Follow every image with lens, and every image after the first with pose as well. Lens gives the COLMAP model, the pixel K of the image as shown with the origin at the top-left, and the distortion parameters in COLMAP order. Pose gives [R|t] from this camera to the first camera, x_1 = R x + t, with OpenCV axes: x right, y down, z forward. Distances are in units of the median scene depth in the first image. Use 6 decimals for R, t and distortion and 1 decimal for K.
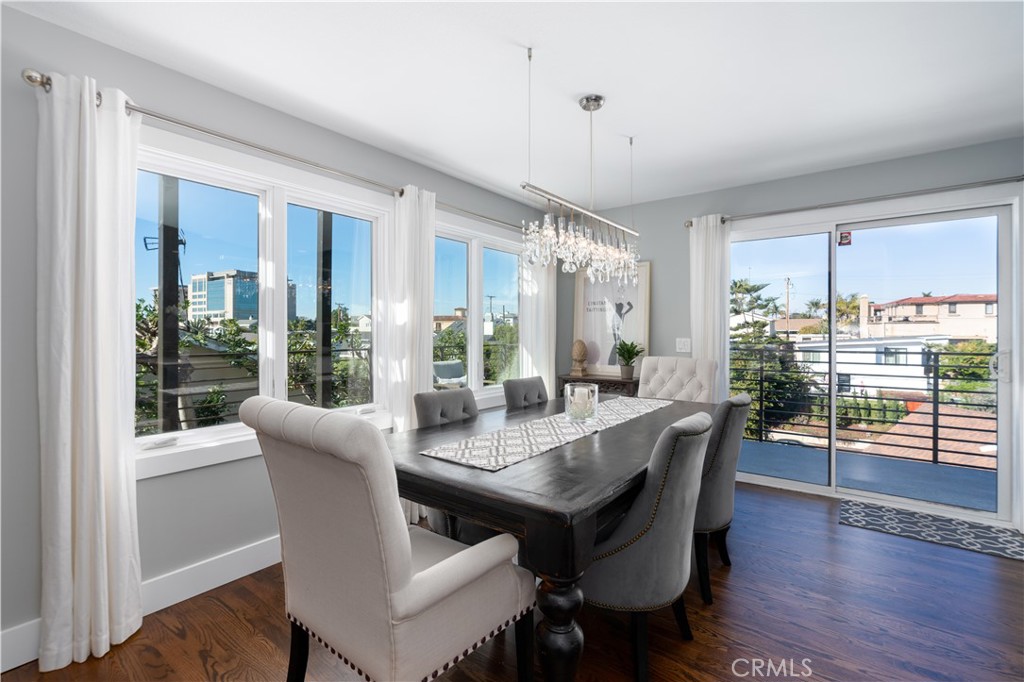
lens RADIAL K [[466.3, 0, 505.0], [0, 466.3, 333.2], [0, 0, 1]] dist [-0.007817, 0.003943]
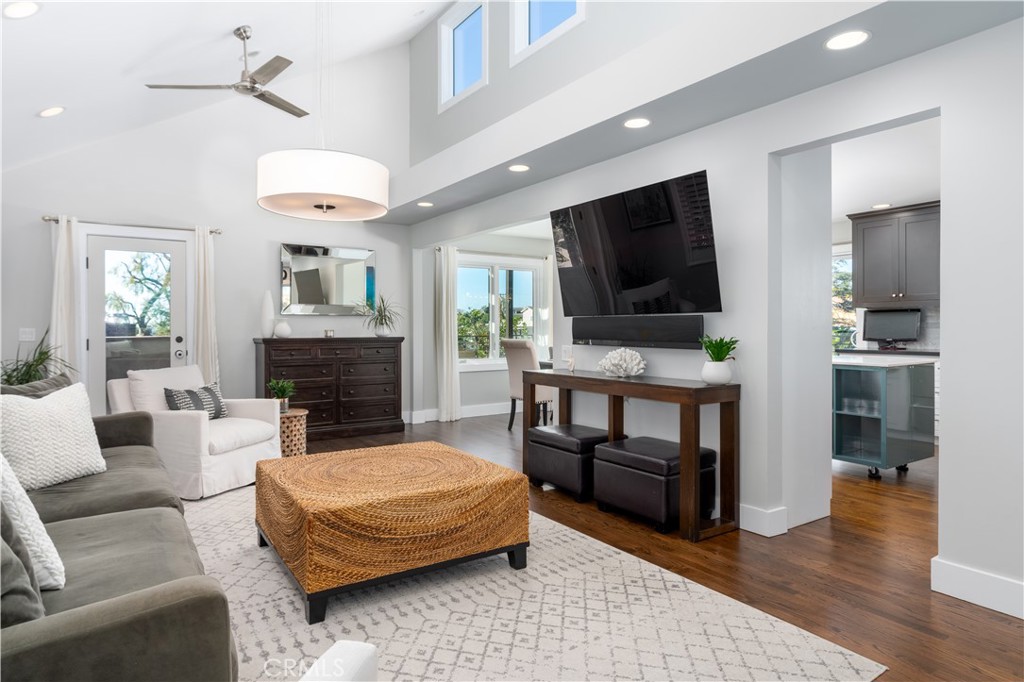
lens RADIAL K [[616.8, 0, 504.8], [0, 616.8, 332.5], [0, 0, 1]] dist [0.002708, 0.000315]
pose [[0.946927, -0.001511, -0.321445, 0.447126], [0.003011, 0.999987, 0.004169, 0.022284], [0.321435, -0.004916, 0.946919, -1.538514]]
